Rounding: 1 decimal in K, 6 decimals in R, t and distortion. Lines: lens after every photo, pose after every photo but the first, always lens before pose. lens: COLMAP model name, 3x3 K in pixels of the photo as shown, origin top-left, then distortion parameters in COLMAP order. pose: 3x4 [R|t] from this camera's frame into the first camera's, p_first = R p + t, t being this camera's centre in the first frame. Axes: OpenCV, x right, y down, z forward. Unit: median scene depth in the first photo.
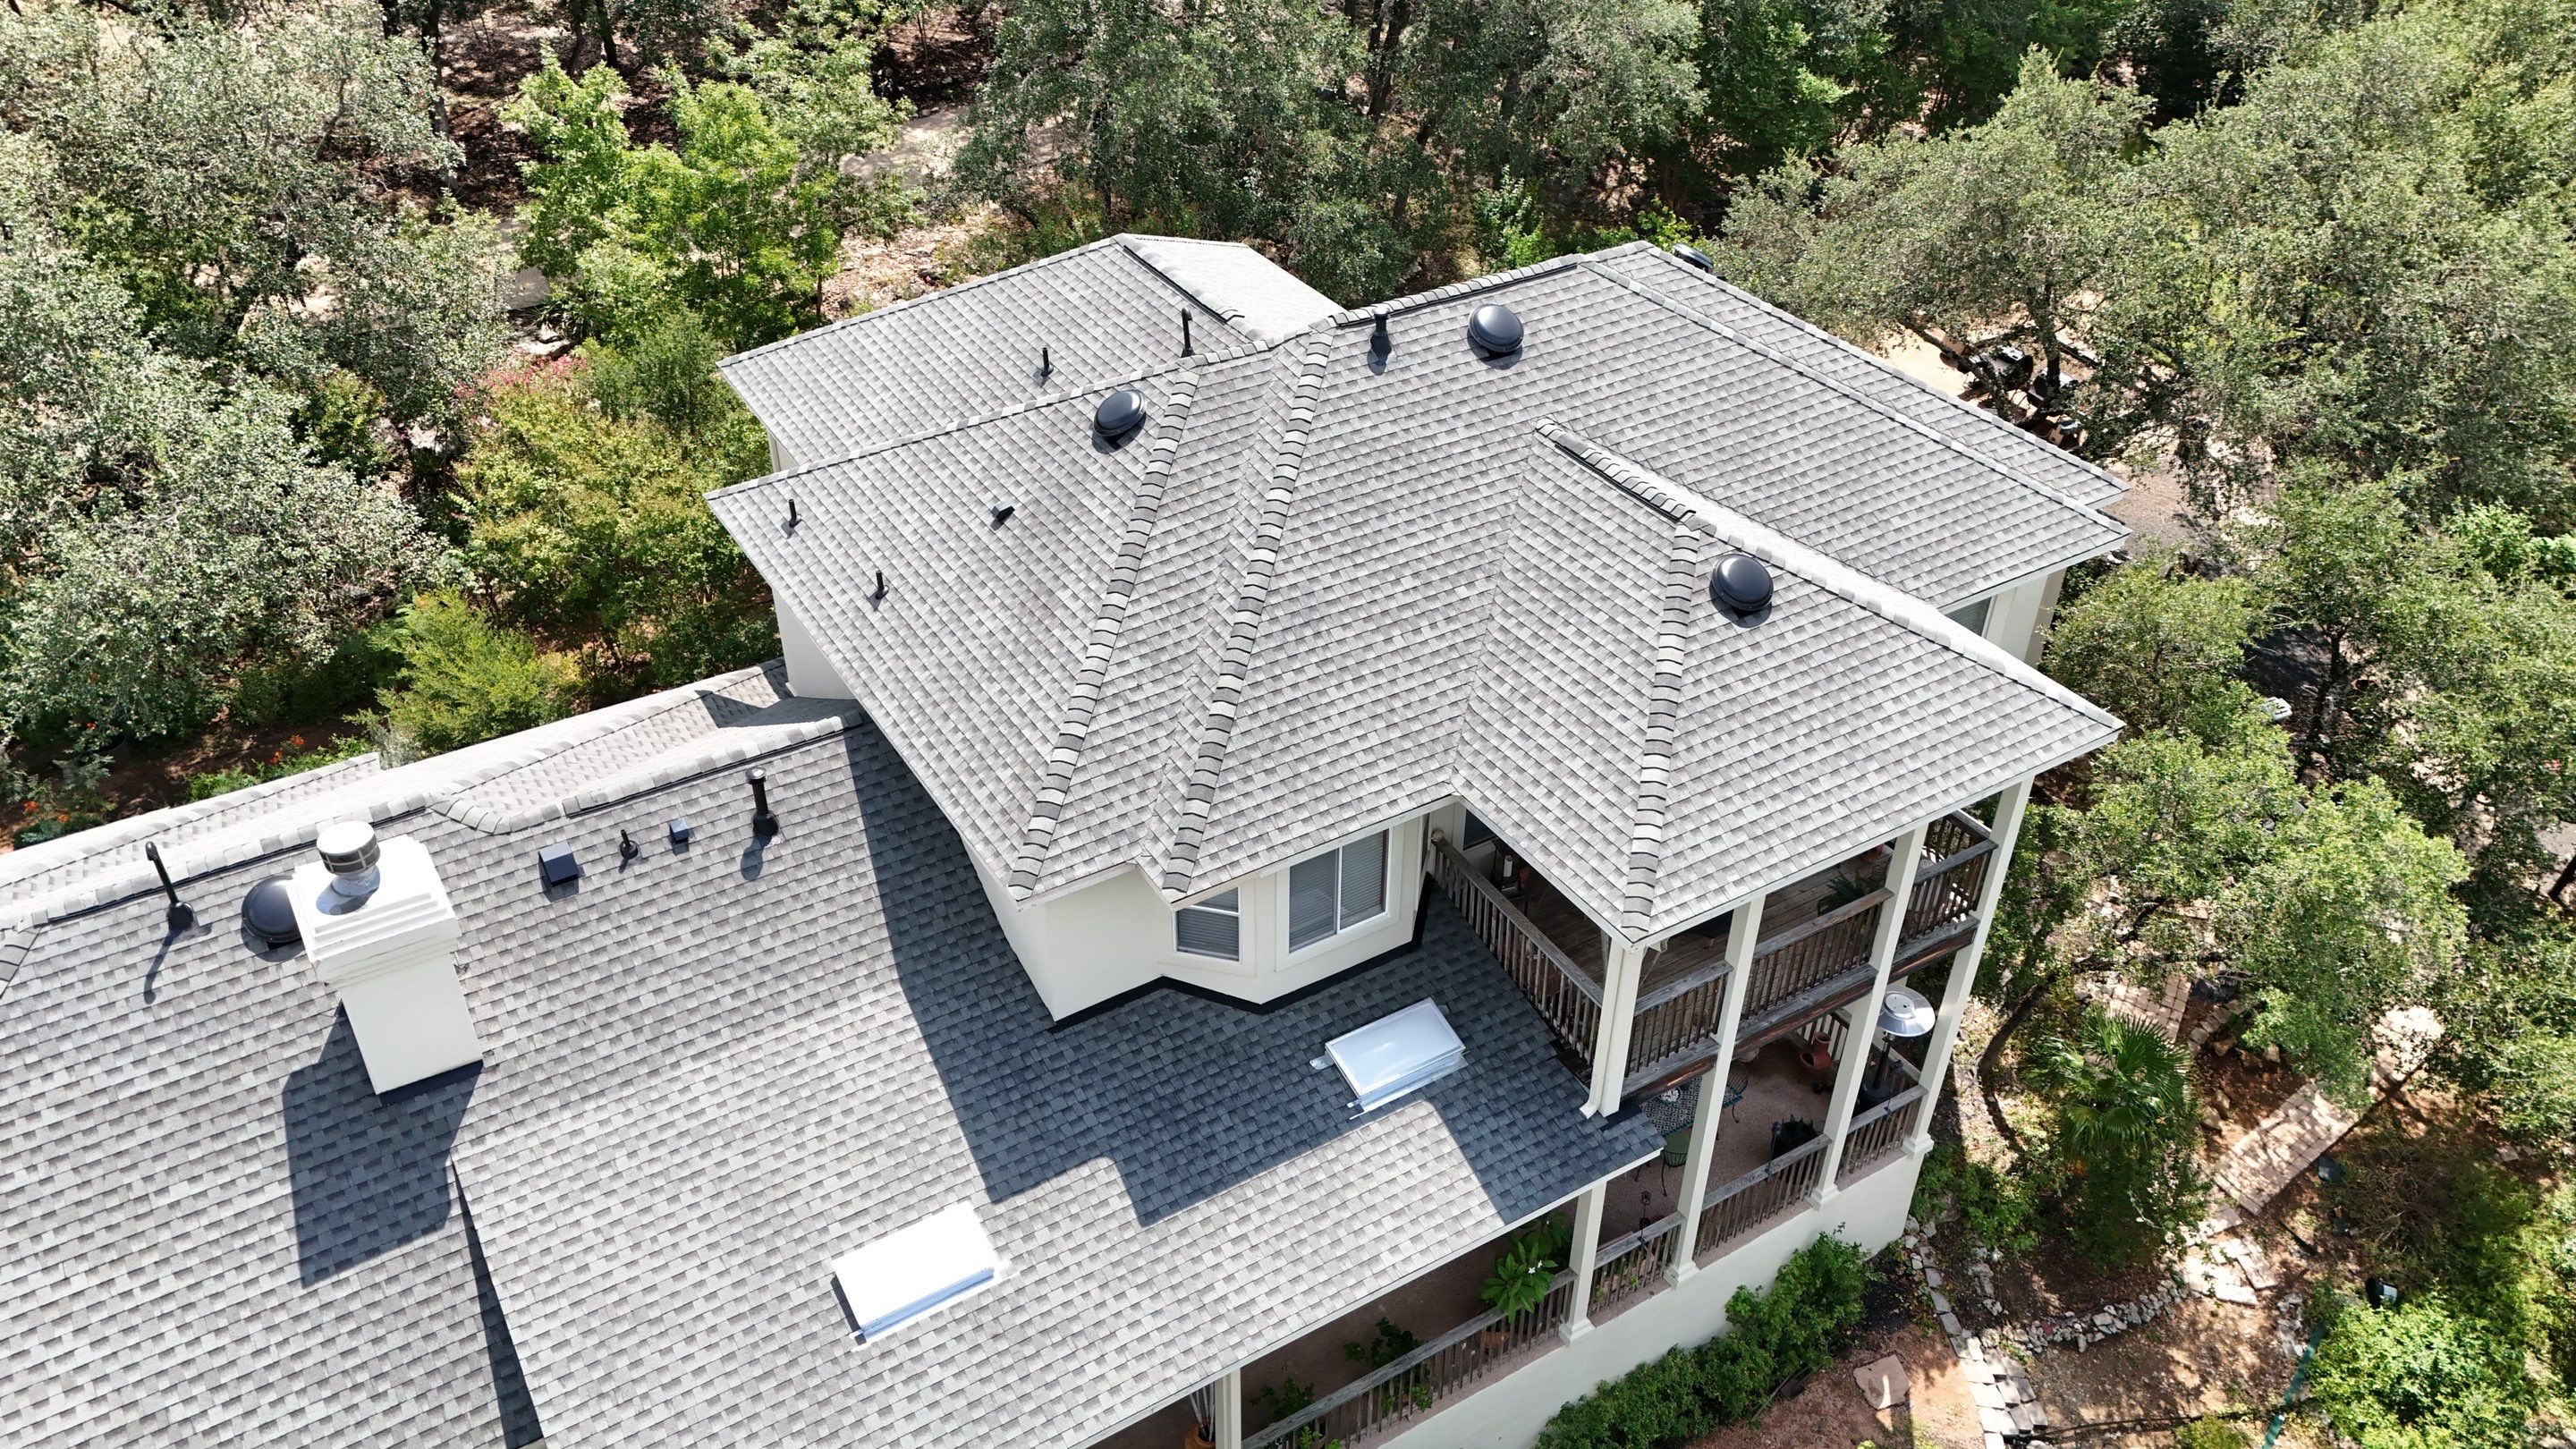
lens RADIAL K [[1902.7, 0, 1285.6], [0, 1902.7, 719.1], [0, 0, 1]] dist [0.042865, -0.010147]
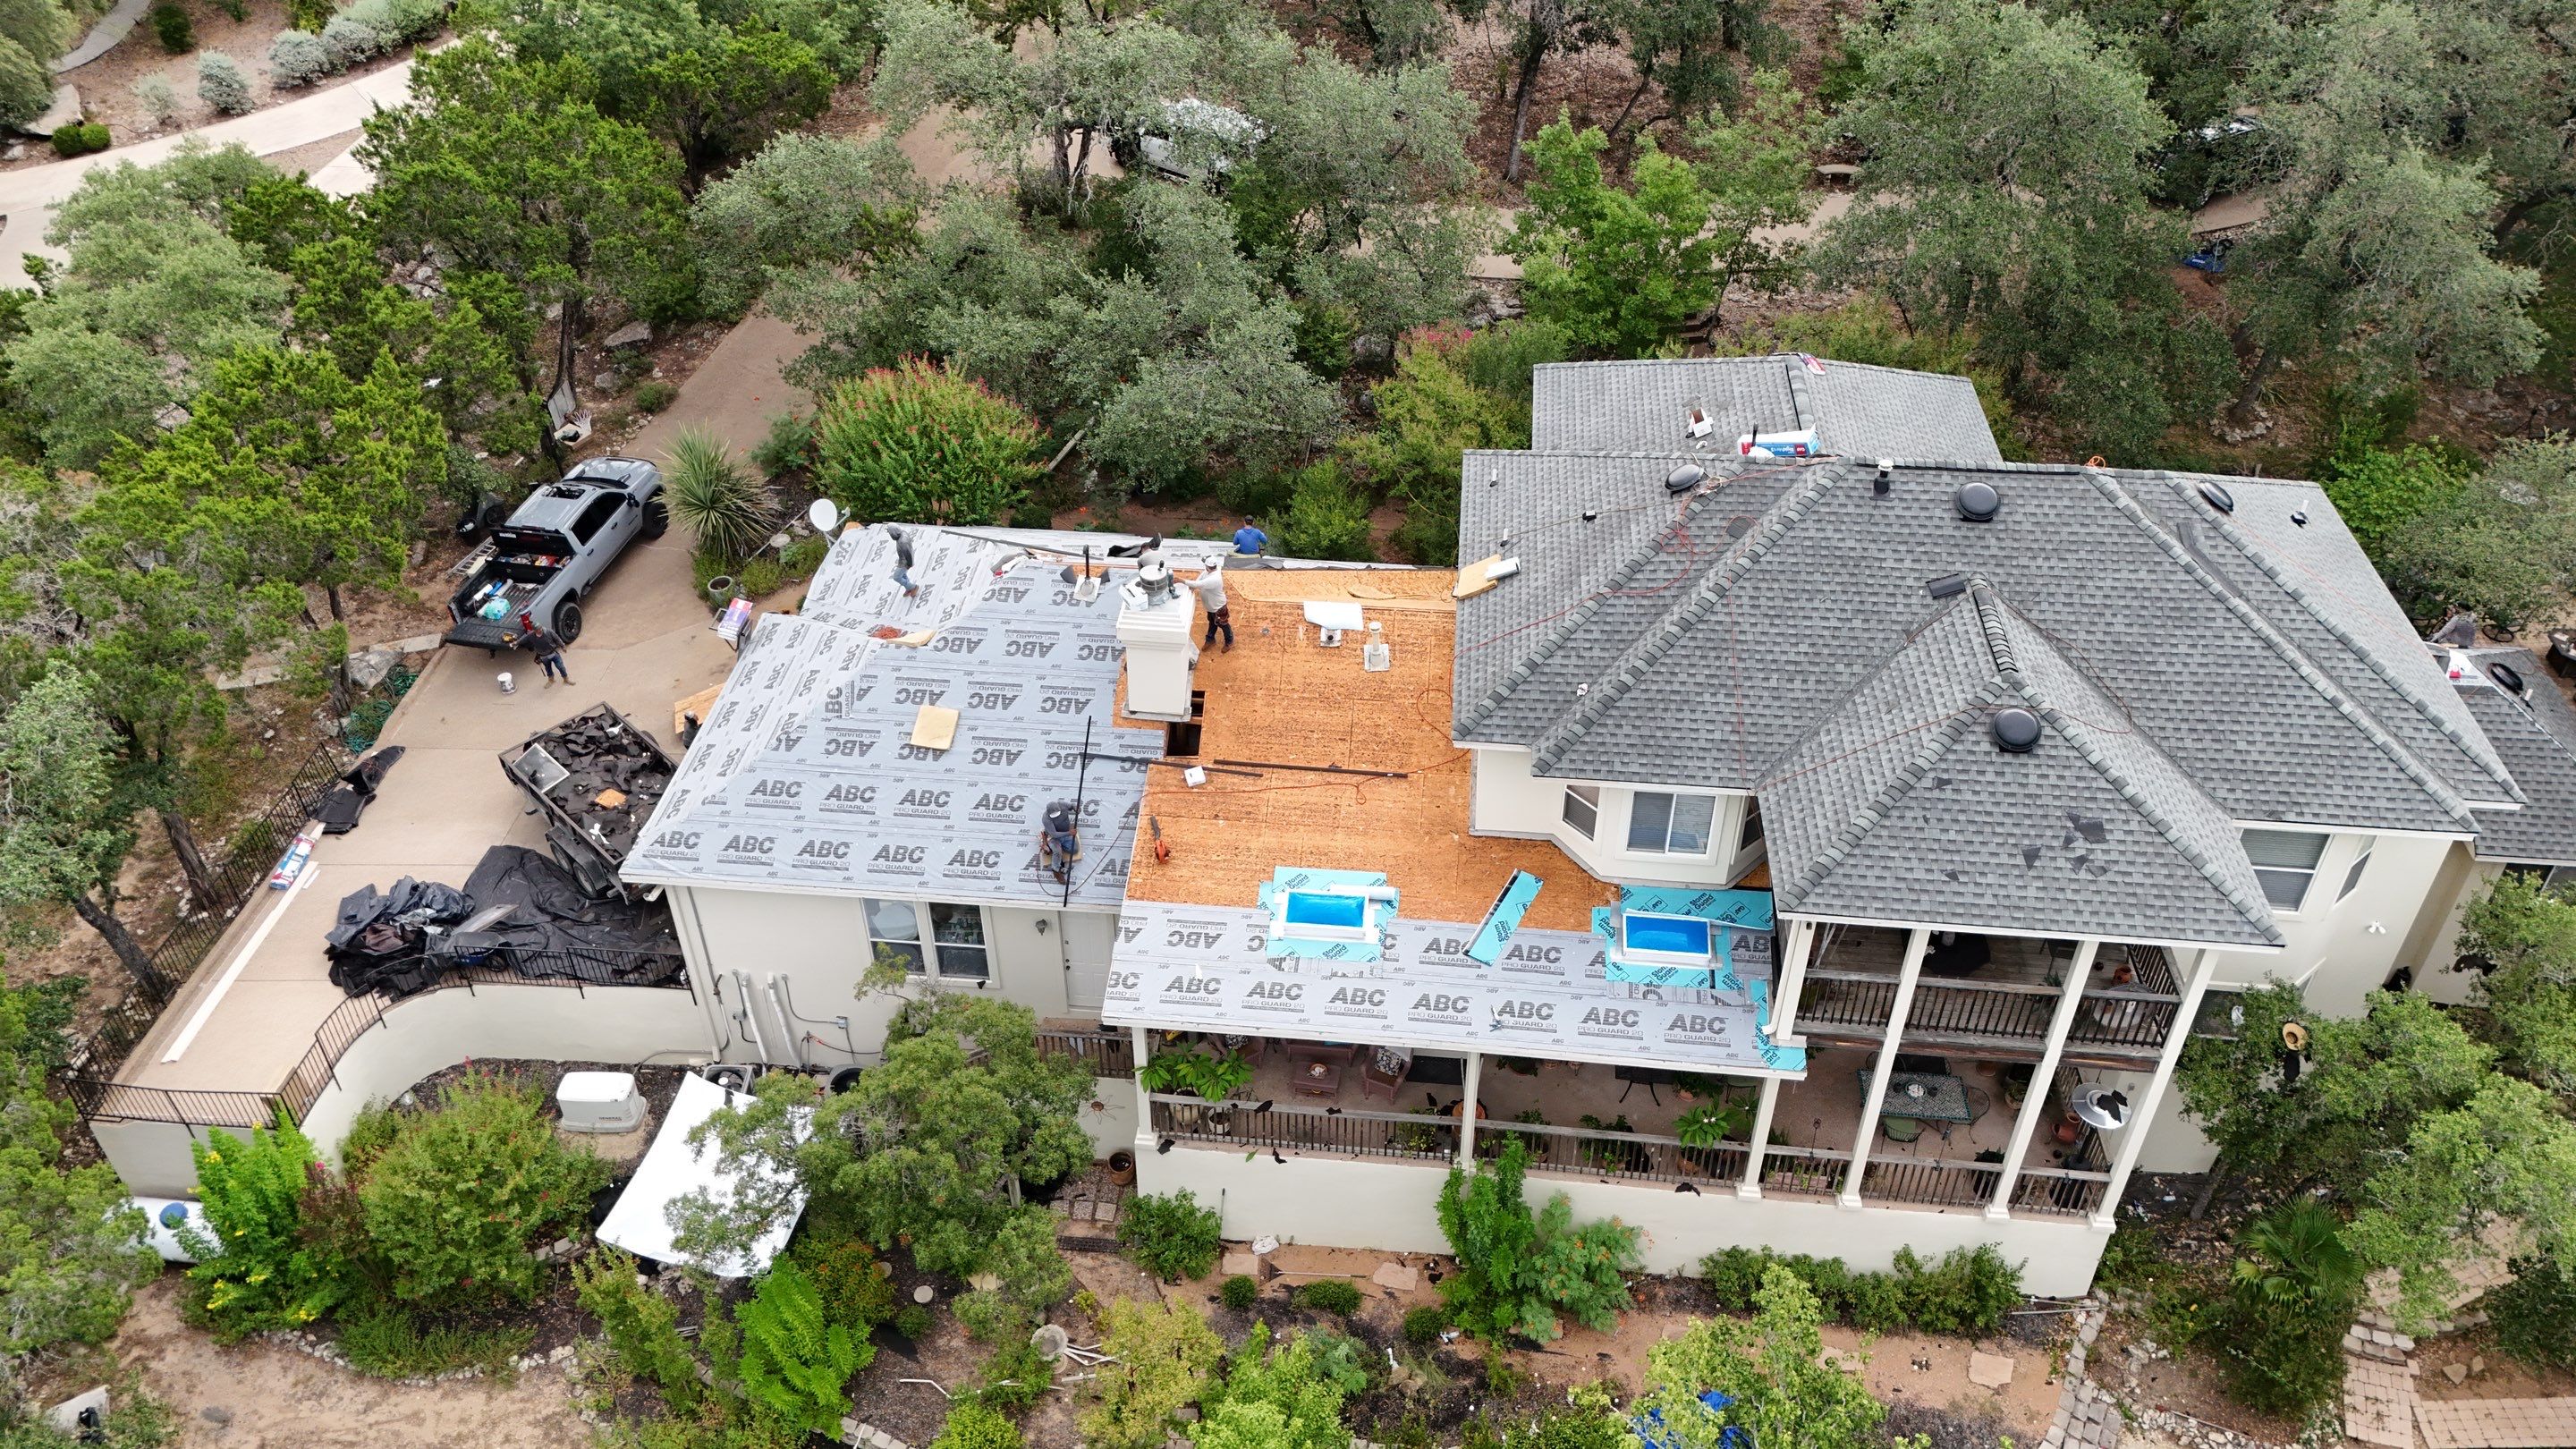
lens RADIAL K [[1902.7, 0, 1270.1], [0, 1902.7, 719.4], [0, 0, 1]] dist [0.042865, -0.010147]
pose [[0.792961, 0.358929, -0.492325, 0.439161], [-0.343079, 0.930813, 0.126030, -0.060477], [0.503498, 0.068970, 0.861239, -0.410168]]
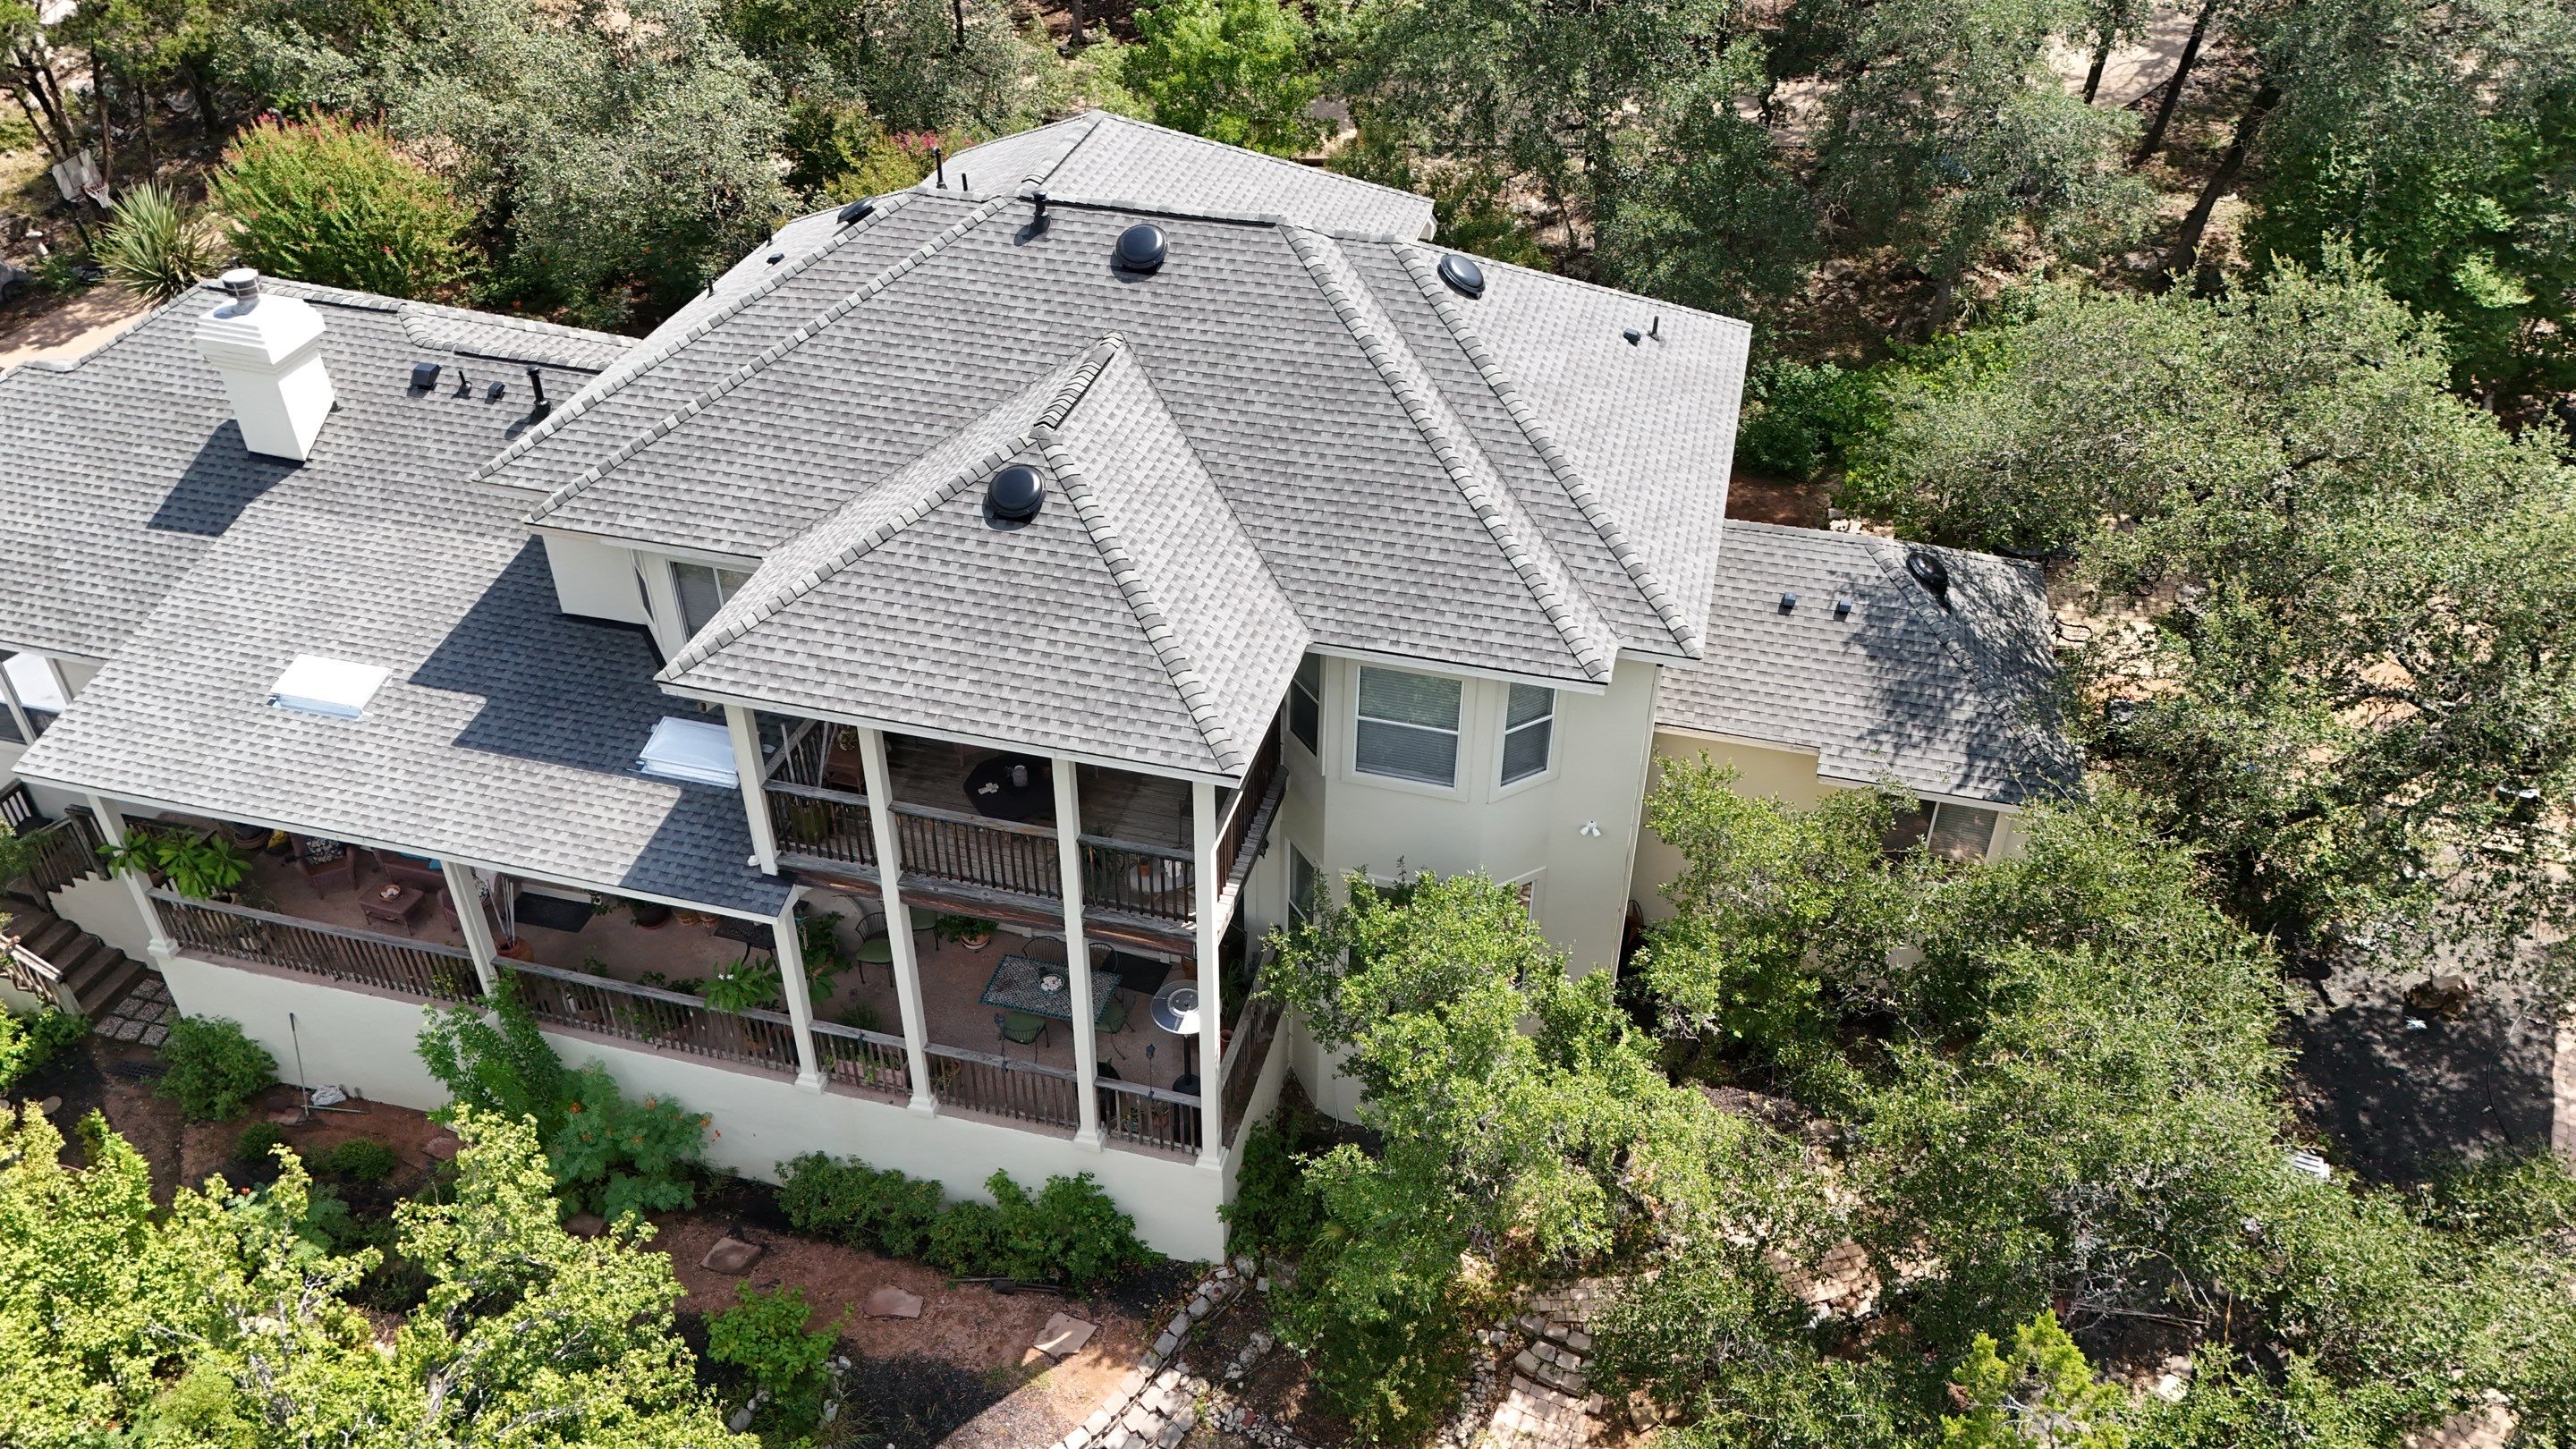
lens RADIAL K [[1902.7, 0, 1296.6], [0, 1902.7, 733.0], [0, 0, 1]] dist [0.042865, -0.010147]
pose [[0.691831, 0.423586, -0.584761, 0.930318], [-0.420941, 0.894598, 0.150009, -0.159243], [0.586668, 0.142369, 0.797215, 0.232279]]
